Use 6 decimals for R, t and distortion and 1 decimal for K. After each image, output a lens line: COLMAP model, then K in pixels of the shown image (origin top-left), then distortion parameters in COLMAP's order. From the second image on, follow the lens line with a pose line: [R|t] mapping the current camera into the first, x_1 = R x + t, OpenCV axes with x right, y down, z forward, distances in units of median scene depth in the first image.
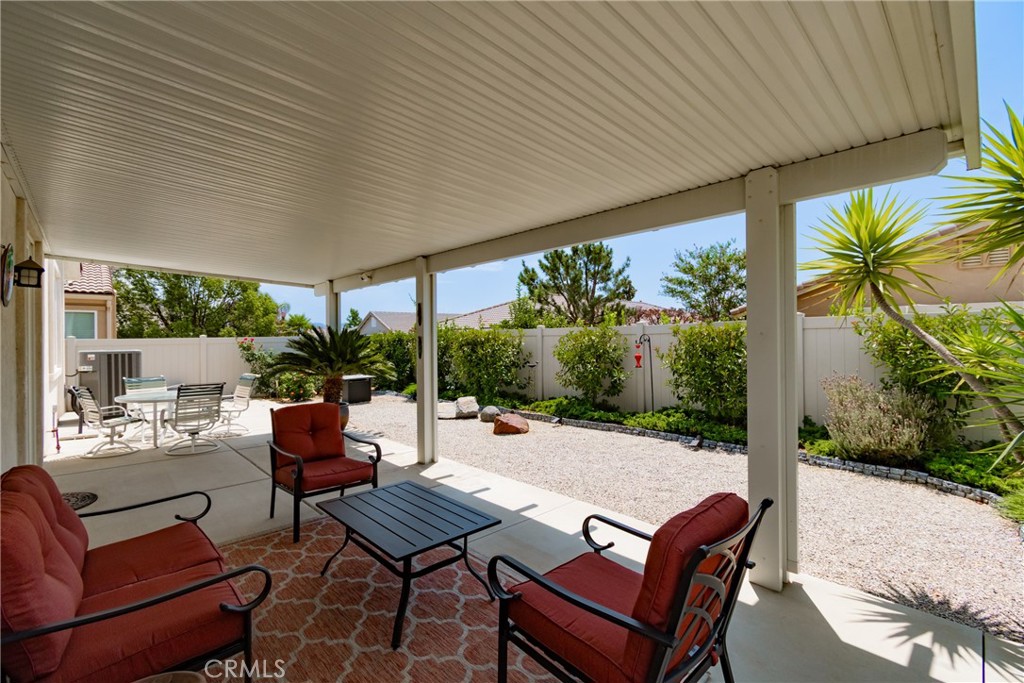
lens RADIAL K [[457.5, 0, 511.8], [0, 457.5, 345.2], [0, 0, 1]] dist [-0.001279, -0.000282]
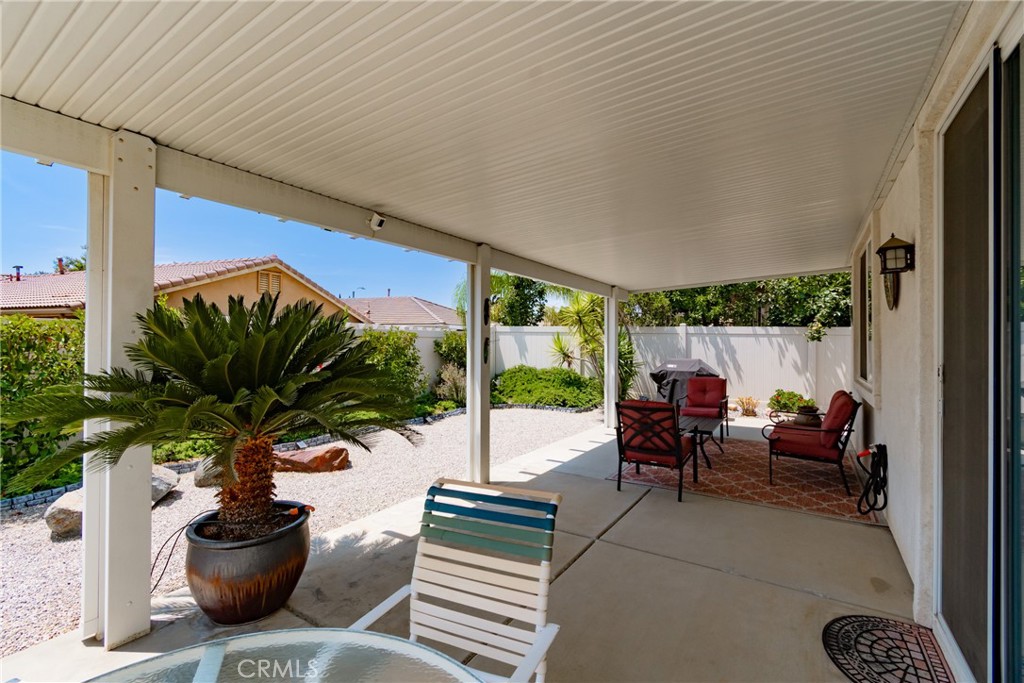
lens RADIAL K [[457.5, 0, 511.4], [0, 457.5, 341.0], [0, 0, 1]] dist [-0.001279, -0.000282]
pose [[-0.246755, -0.007239, 0.969051, -1.128389], [-0.012498, 0.999913, 0.004287, -0.020078], [-0.968997, -0.011054, -0.246824, 1.266494]]
